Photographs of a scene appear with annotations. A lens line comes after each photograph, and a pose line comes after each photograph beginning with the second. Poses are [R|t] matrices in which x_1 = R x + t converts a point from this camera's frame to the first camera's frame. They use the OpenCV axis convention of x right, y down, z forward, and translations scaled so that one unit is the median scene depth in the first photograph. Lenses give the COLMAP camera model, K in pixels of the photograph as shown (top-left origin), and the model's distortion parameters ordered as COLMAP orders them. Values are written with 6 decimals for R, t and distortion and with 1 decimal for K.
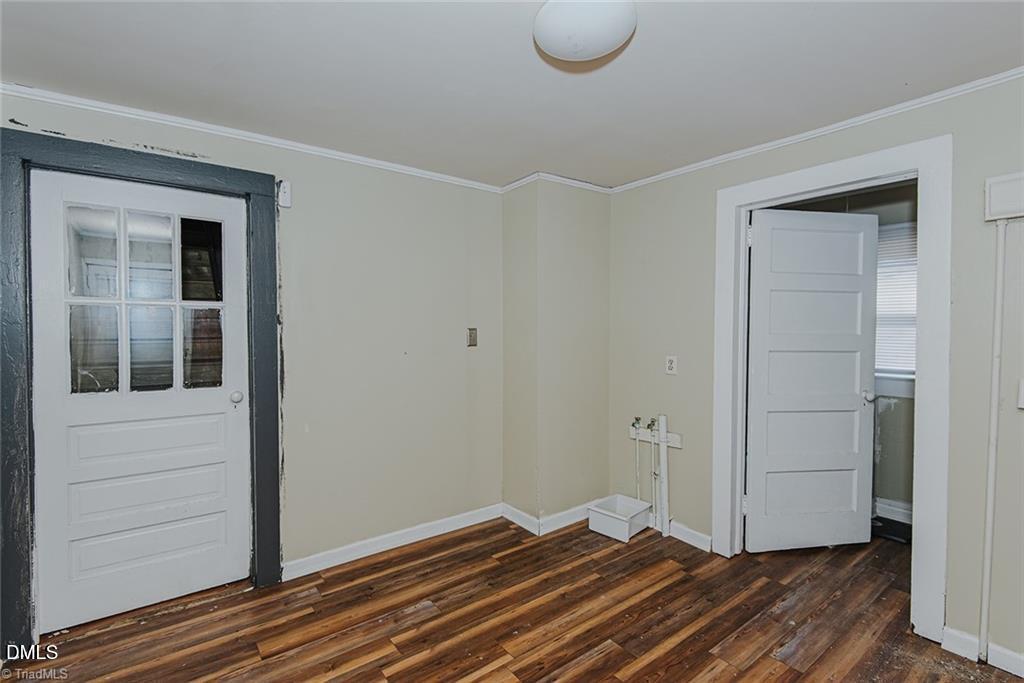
lens RADIAL K [[470.9, 0, 509.8], [0, 470.9, 343.5], [0, 0, 1]] dist [0.017054, -0.010622]
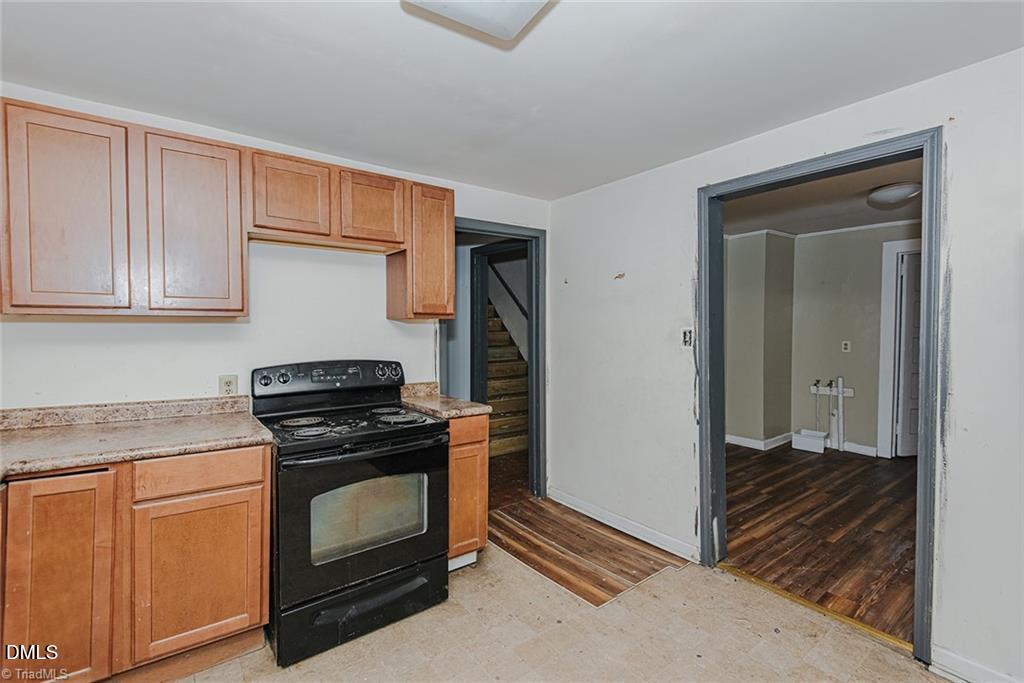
lens RADIAL K [[470.9, 0, 512.8], [0, 470.9, 335.6], [0, 0, 1]] dist [0.017054, -0.010622]
pose [[0.999516, 0.011757, 0.028787, -0.911544], [-0.011281, 0.999798, -0.016629, 0.049703], [-0.028976, 0.016296, 0.999447, -0.649460]]
